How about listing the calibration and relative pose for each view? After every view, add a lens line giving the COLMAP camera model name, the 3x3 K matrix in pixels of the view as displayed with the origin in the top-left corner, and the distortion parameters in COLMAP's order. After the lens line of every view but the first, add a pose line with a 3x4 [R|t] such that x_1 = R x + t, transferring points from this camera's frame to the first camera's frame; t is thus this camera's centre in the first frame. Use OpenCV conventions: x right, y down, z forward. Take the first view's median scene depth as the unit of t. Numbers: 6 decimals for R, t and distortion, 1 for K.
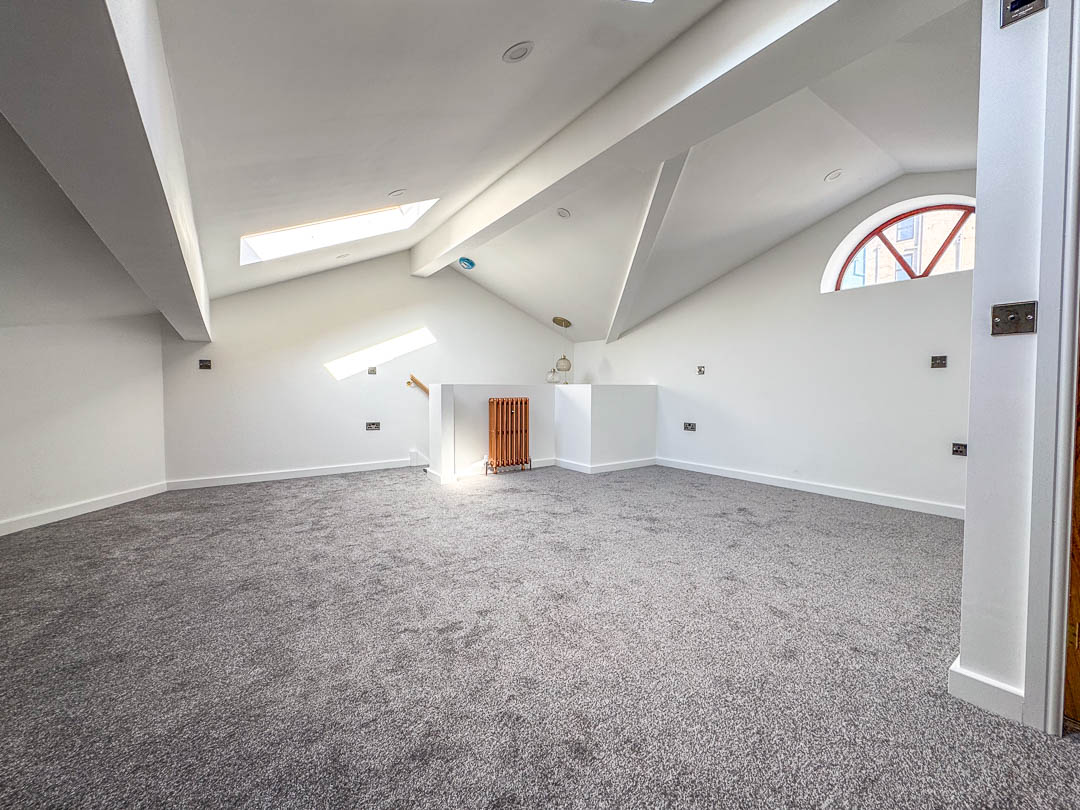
lens RADIAL K [[437.3, 0, 540.0], [0, 437.3, 405.0], [0, 0, 1]] dist [0.000409, -0.000108]
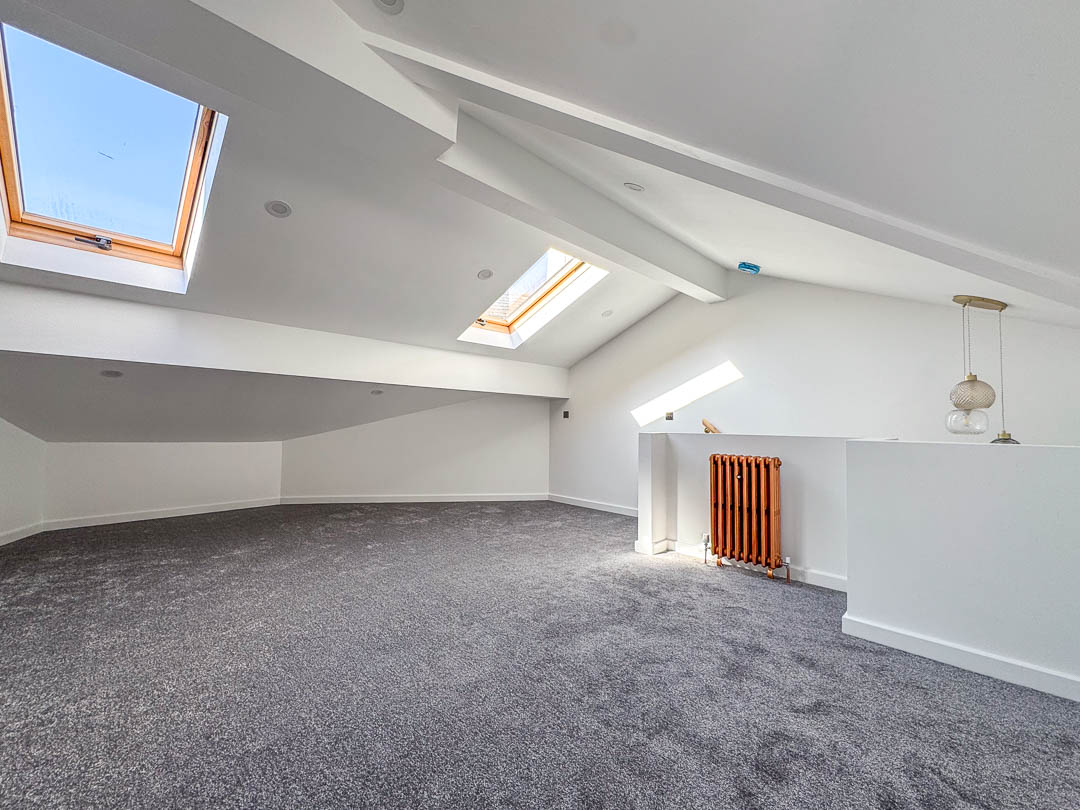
lens RADIAL K [[437.3, 0, 540.0], [0, 437.3, 405.0], [0, 0, 1]] dist [0.000409, -0.000108]
pose [[0.169512, -0.041932, -0.984636, 0.606323], [-0.054420, 0.997172, -0.051835, -0.046884], [0.984024, 0.062371, 0.166750, 0.677850]]
